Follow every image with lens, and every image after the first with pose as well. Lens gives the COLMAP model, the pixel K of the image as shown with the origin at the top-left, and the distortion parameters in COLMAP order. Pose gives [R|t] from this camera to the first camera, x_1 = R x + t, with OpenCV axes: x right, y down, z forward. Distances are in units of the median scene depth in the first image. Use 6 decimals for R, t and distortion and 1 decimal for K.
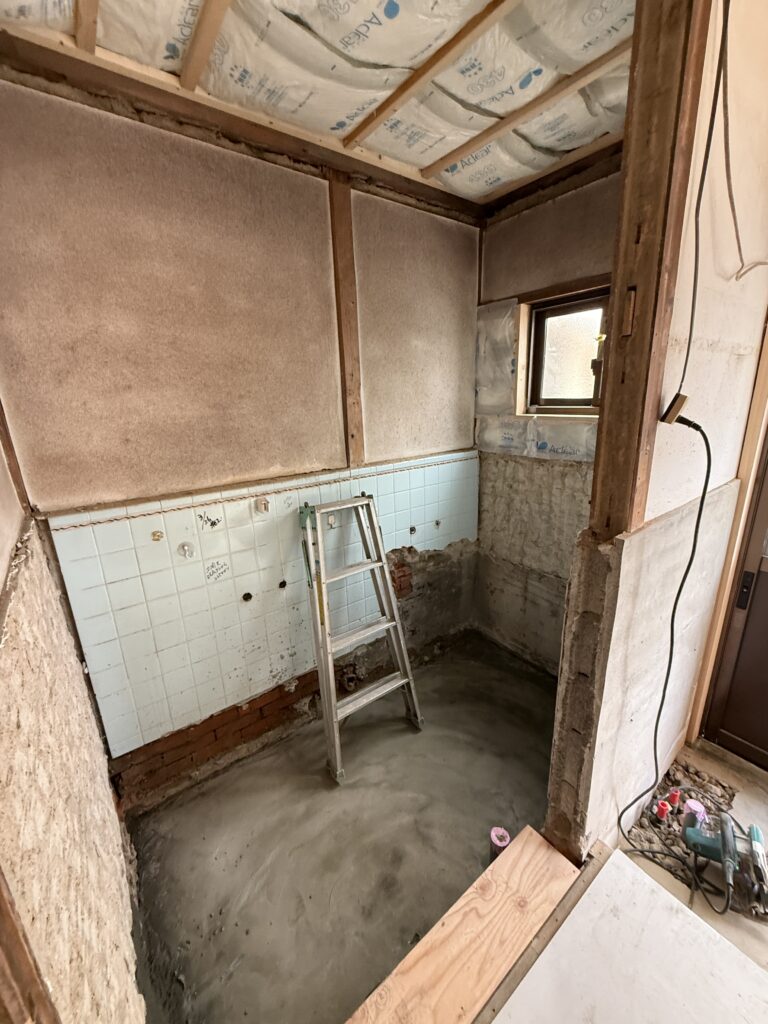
lens RADIAL K [[408.3, 0, 386.3], [0, 408.3, 511.0], [0, 0, 1]] dist [-0.003708, 0.000196]
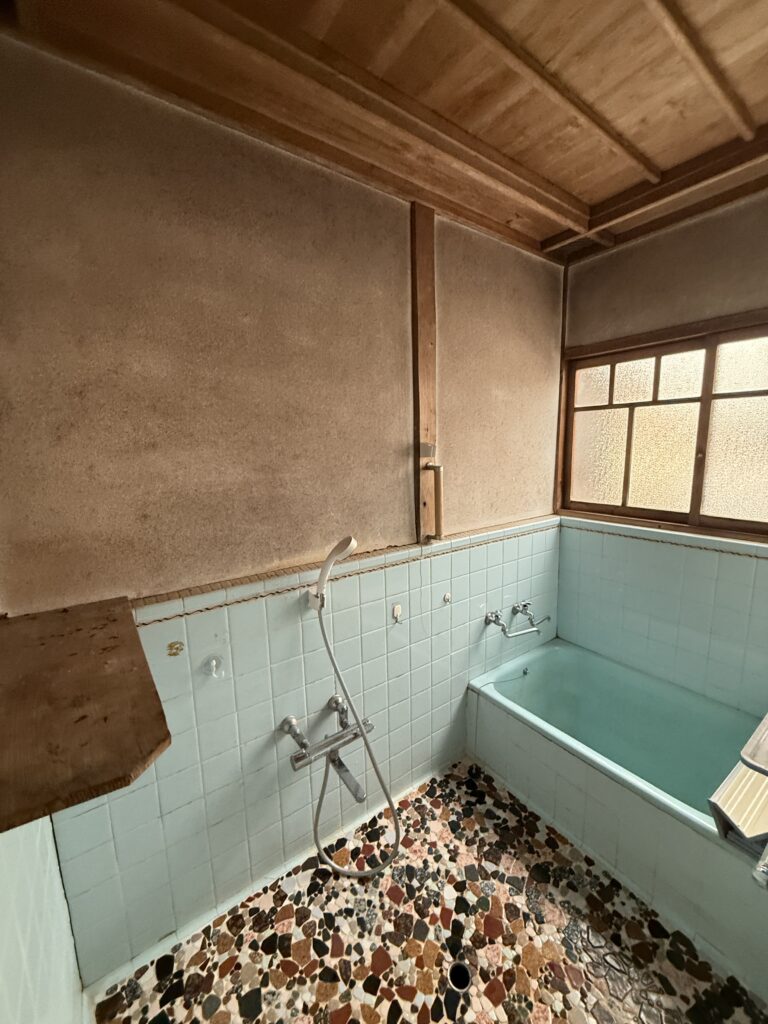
lens RADIAL K [[408.3, 0, 386.5], [0, 408.3, 509.8], [0, 0, 1]] dist [-0.003708, 0.000196]
pose [[0.999690, 0.014179, -0.020461, -0.155573], [-0.016430, 0.993295, -0.114438, -0.088709], [0.018701, 0.114739, 0.993220, 0.232598]]
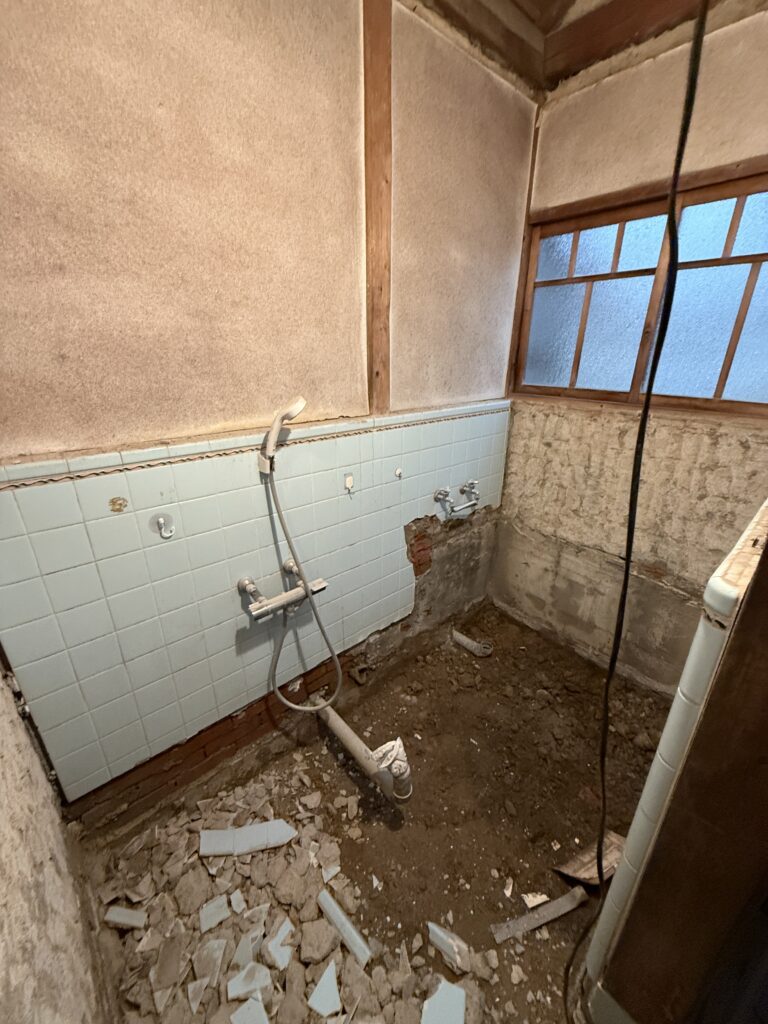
lens RADIAL K [[408.3, 0, 387.4], [0, 408.3, 512.2], [0, 0, 1]] dist [-0.003708, 0.000196]
pose [[0.995297, 0.006534, 0.096651, -0.151281], [-0.016281, 0.994813, 0.100414, -0.002088], [-0.095494, -0.101515, 0.990240, 0.235368]]
